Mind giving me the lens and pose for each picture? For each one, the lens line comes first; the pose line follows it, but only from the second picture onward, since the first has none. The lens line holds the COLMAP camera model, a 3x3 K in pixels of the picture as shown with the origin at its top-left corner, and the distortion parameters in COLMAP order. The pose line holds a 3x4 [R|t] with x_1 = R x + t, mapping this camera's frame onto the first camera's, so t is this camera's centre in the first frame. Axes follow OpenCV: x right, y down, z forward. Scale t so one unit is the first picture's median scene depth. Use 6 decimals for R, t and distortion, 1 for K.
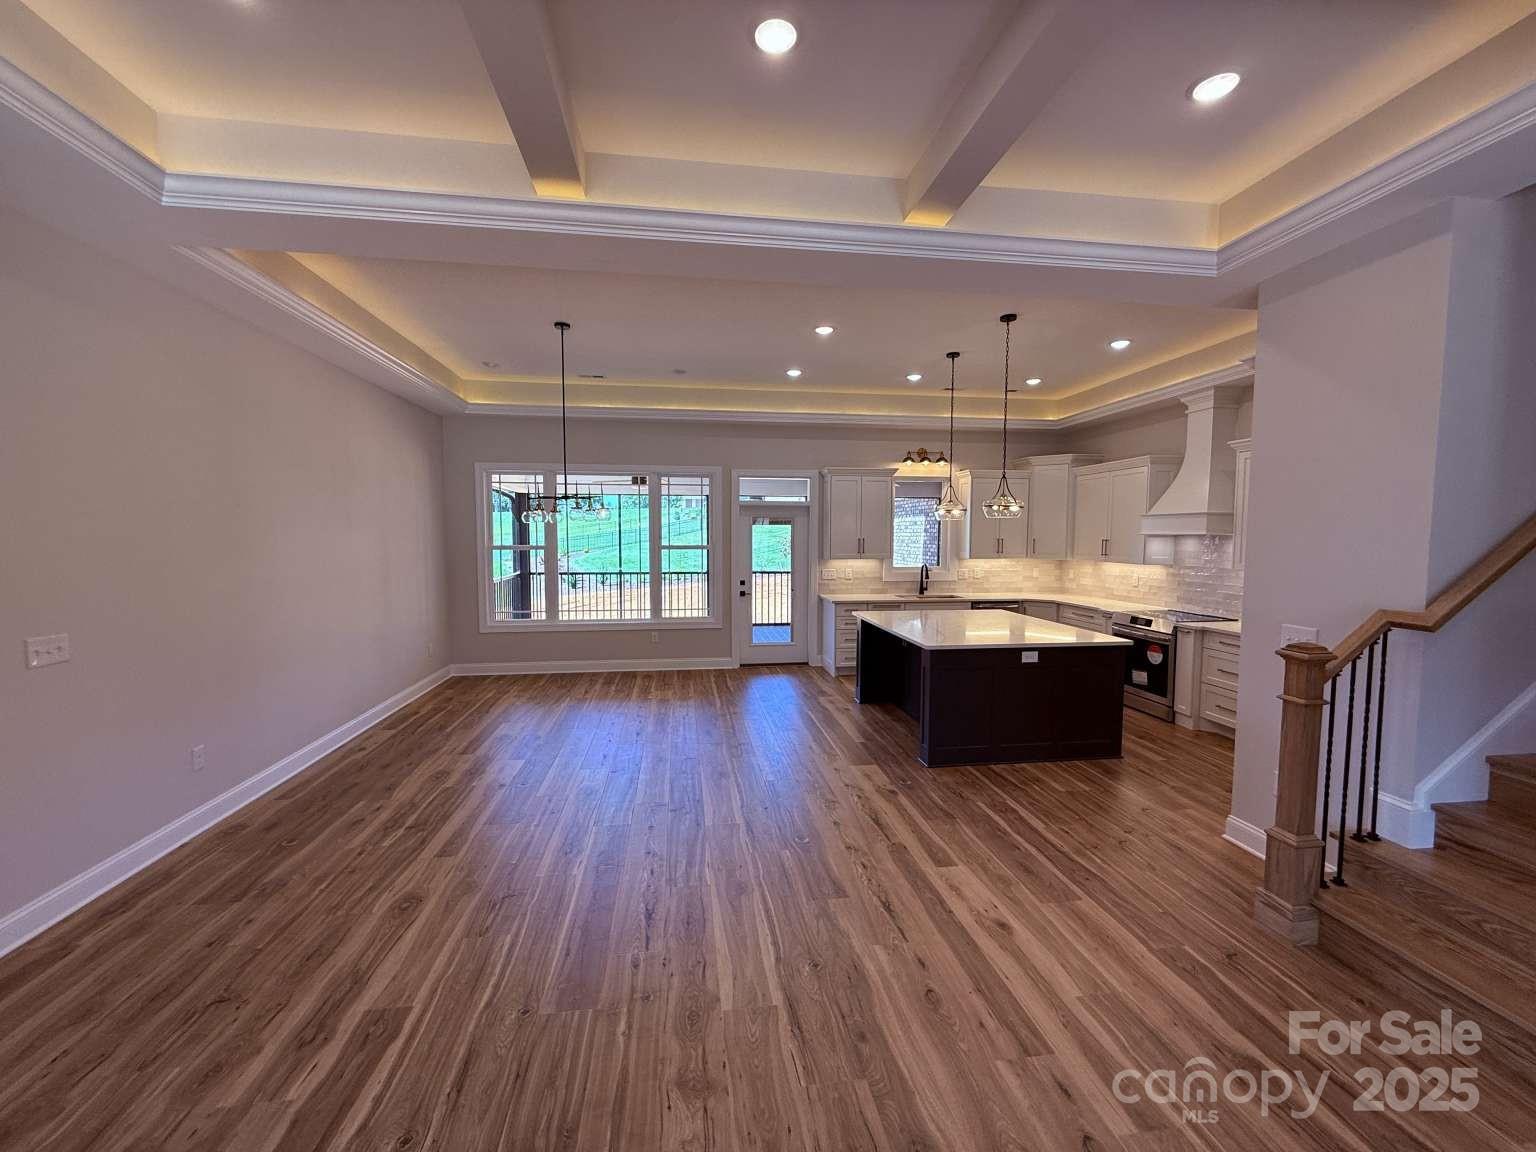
lens RADIAL K [[613.9, 0, 766.9], [0, 613.9, 577.5], [0, 0, 1]] dist [0.002021, -0.000125]
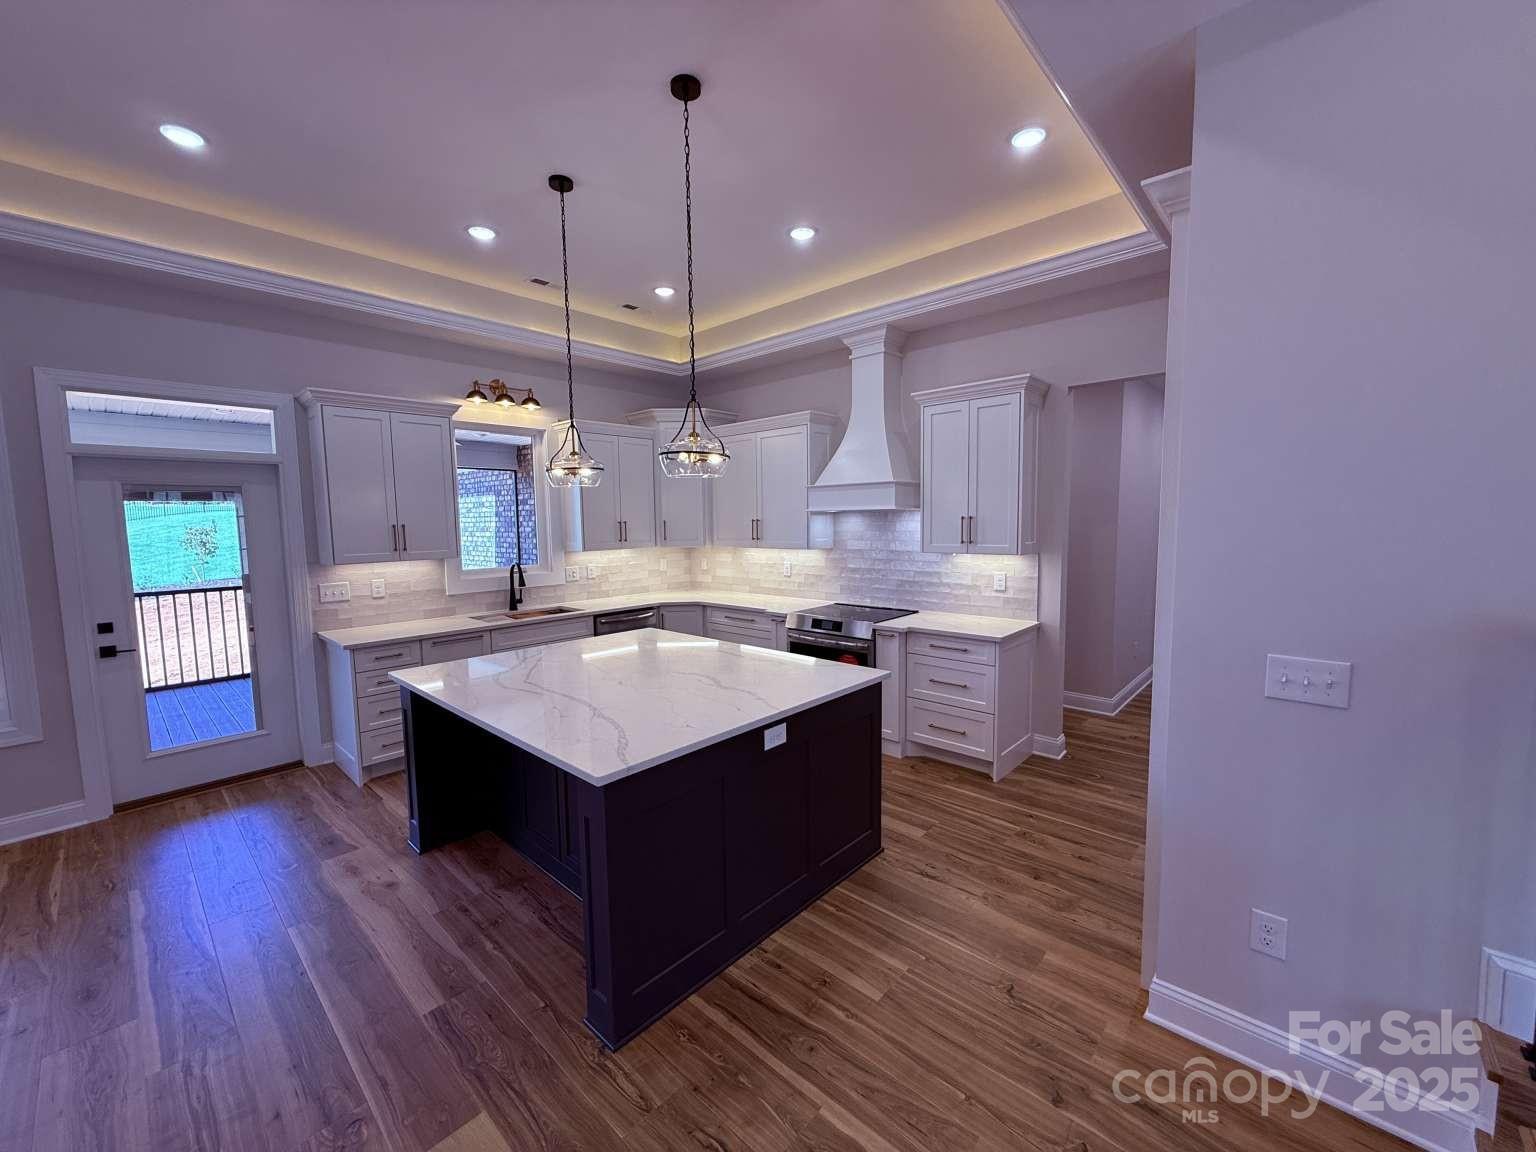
lens RADIAL K [[613.9, 0, 763.4], [0, 613.9, 574.3], [0, 0, 1]] dist [0.002021, -0.000125]
pose [[0.775696, -0.070701, 0.627134, 0.070493], [0.060832, 0.997454, 0.037208, -0.023204], [-0.628168, 0.009288, 0.778023, 0.433954]]
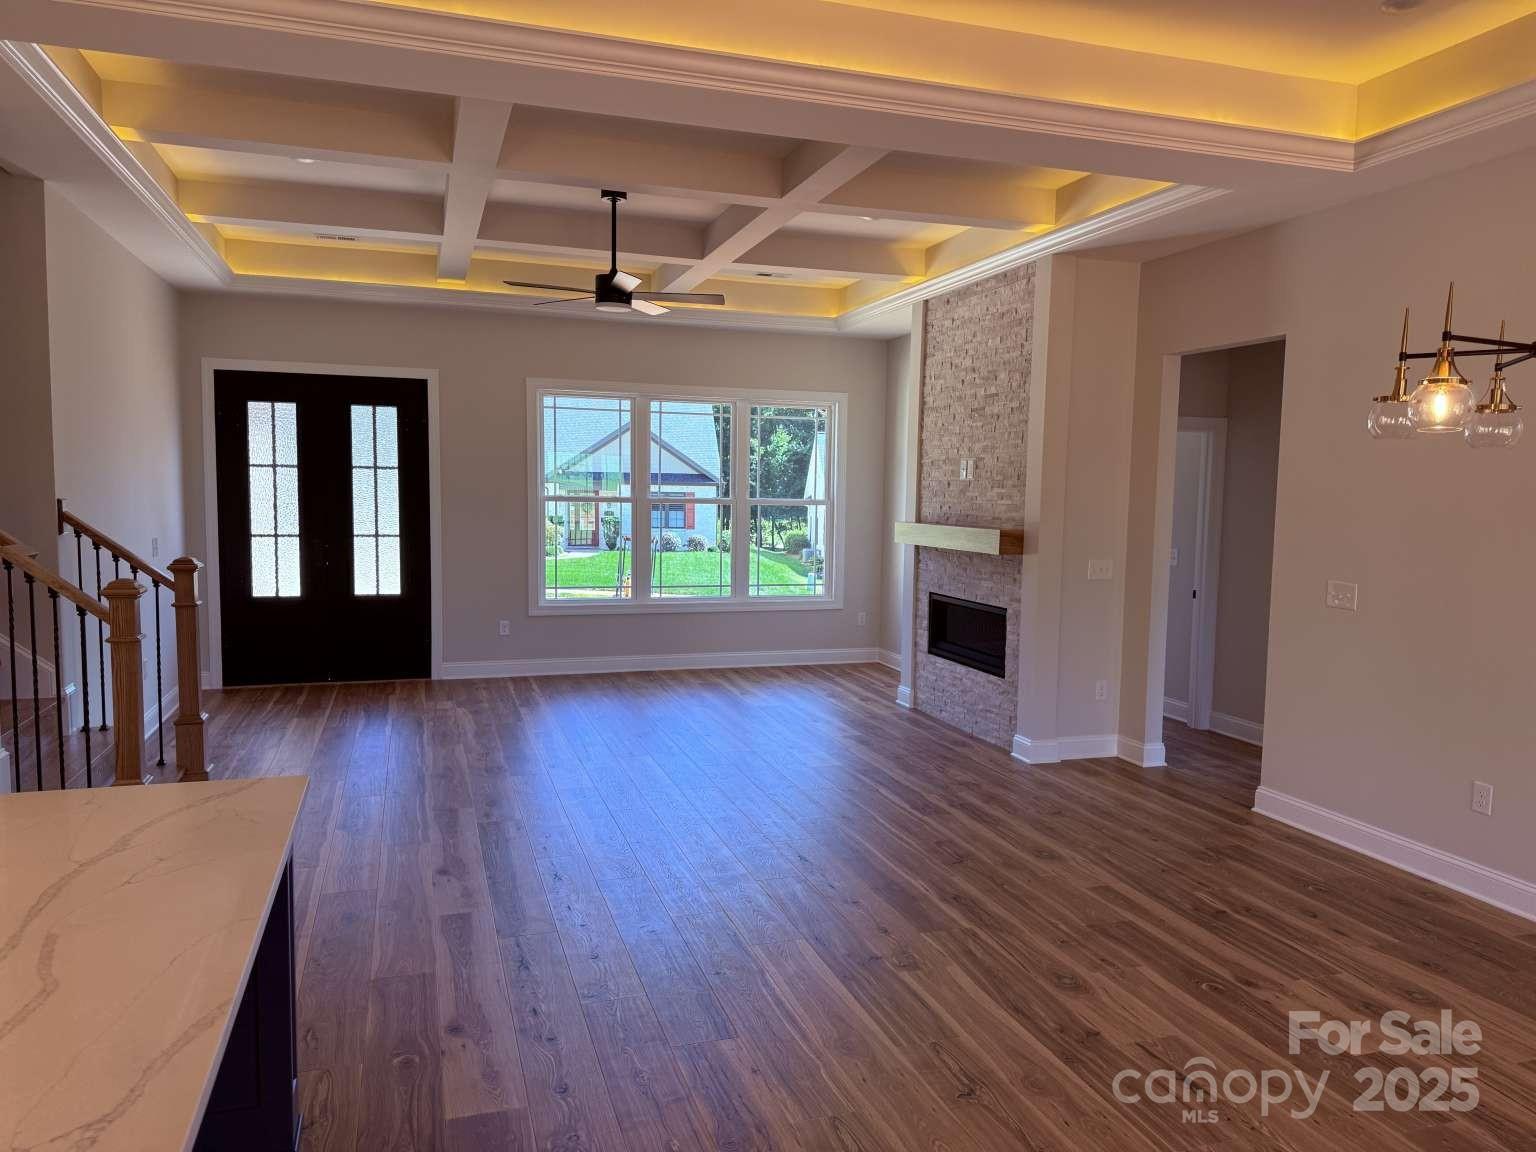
lens RADIAL K [[1076.1, 0, 773.2], [0, 1076.1, 571.4], [0, 0, 1]] dist [0.050524, -0.015270]
pose [[-0.983407, -0.004517, -0.181358, 0.079967], [-0.031858, 0.988454, 0.148131, -0.078725], [0.178595, 0.151451, -0.972197, 1.185319]]
